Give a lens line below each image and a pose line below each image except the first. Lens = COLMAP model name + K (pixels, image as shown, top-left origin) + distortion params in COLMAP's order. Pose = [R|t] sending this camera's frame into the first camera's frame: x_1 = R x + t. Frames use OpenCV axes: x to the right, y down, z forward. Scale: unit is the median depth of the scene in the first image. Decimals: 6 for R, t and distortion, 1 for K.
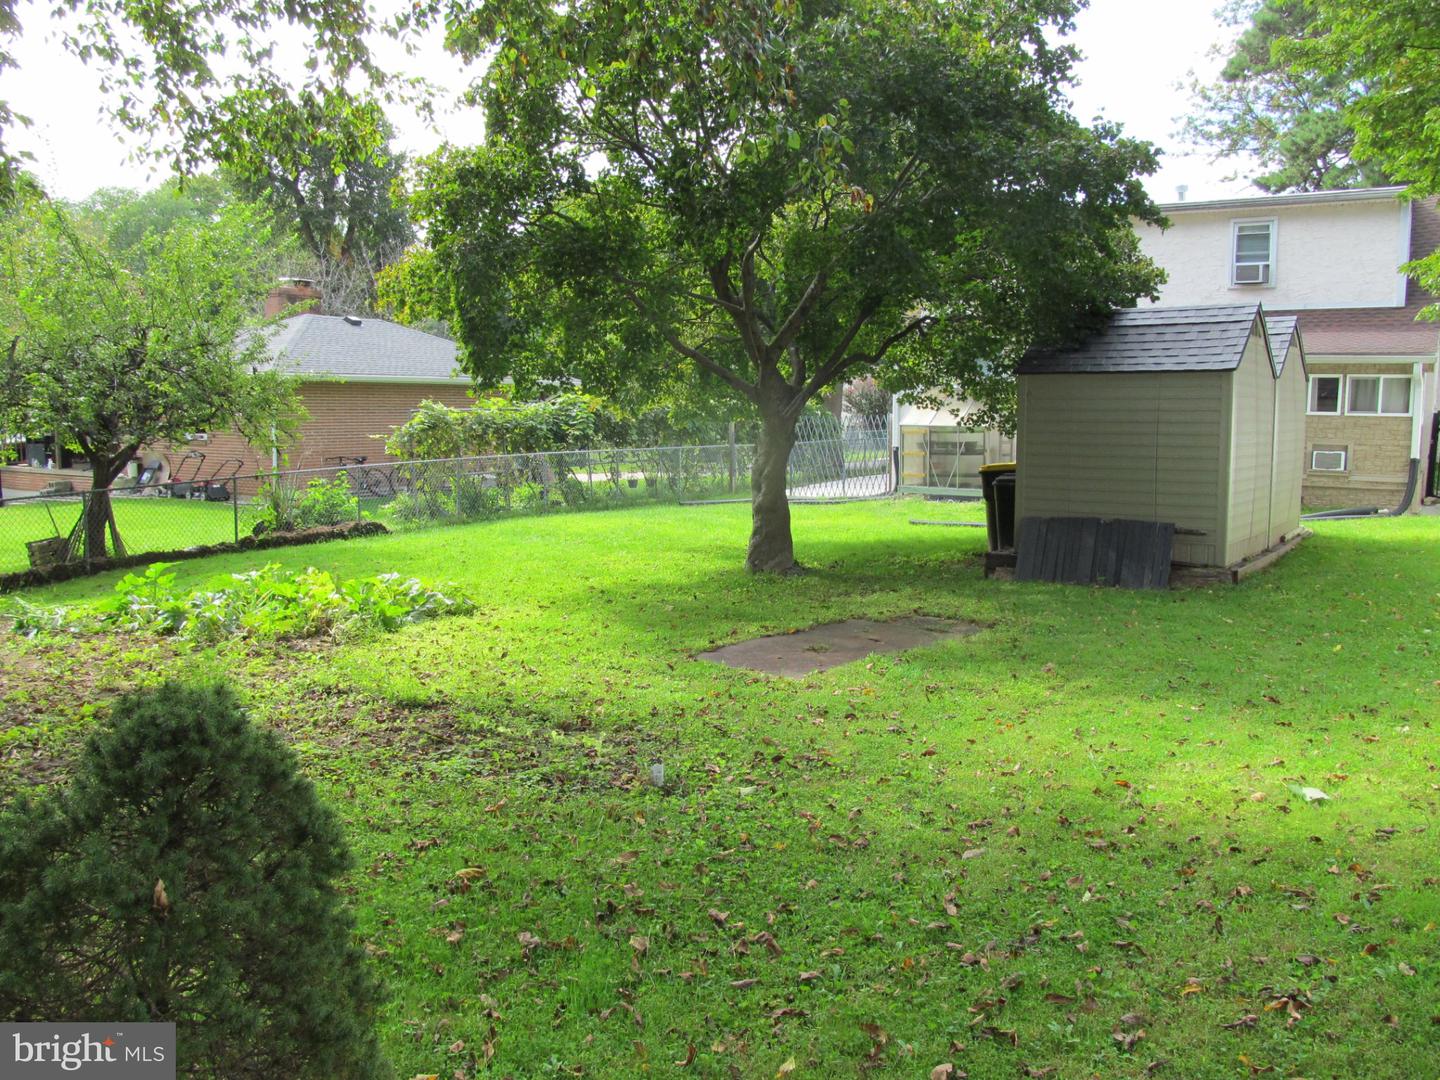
lens RADIAL K [[1191.2, 0, 719.2], [0, 1191.2, 540.5], [0, 0, 1]] dist [-0.067644, 0.025771]
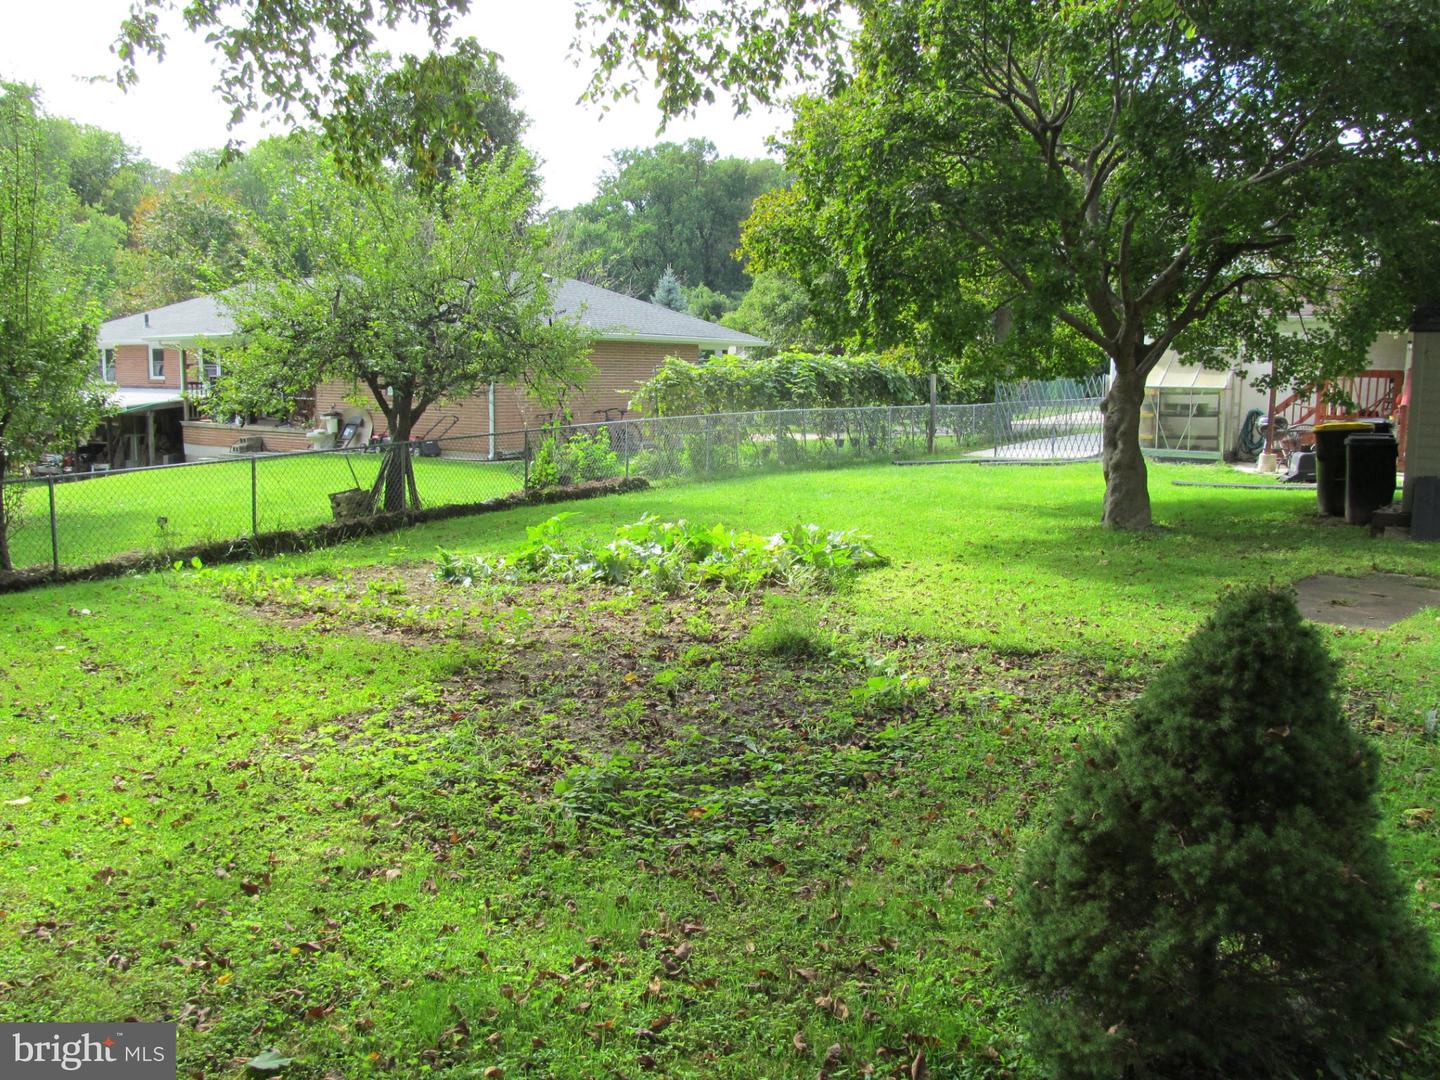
lens RADIAL K [[1191.2, 0, 721.6], [0, 1191.2, 536.8], [0, 0, 1]] dist [-0.067644, 0.025771]
pose [[0.998793, 0.011454, -0.047765, -0.171430], [-0.010201, 0.999599, 0.026401, 0.006837], [0.048048, -0.025882, 0.998510, 0.003987]]
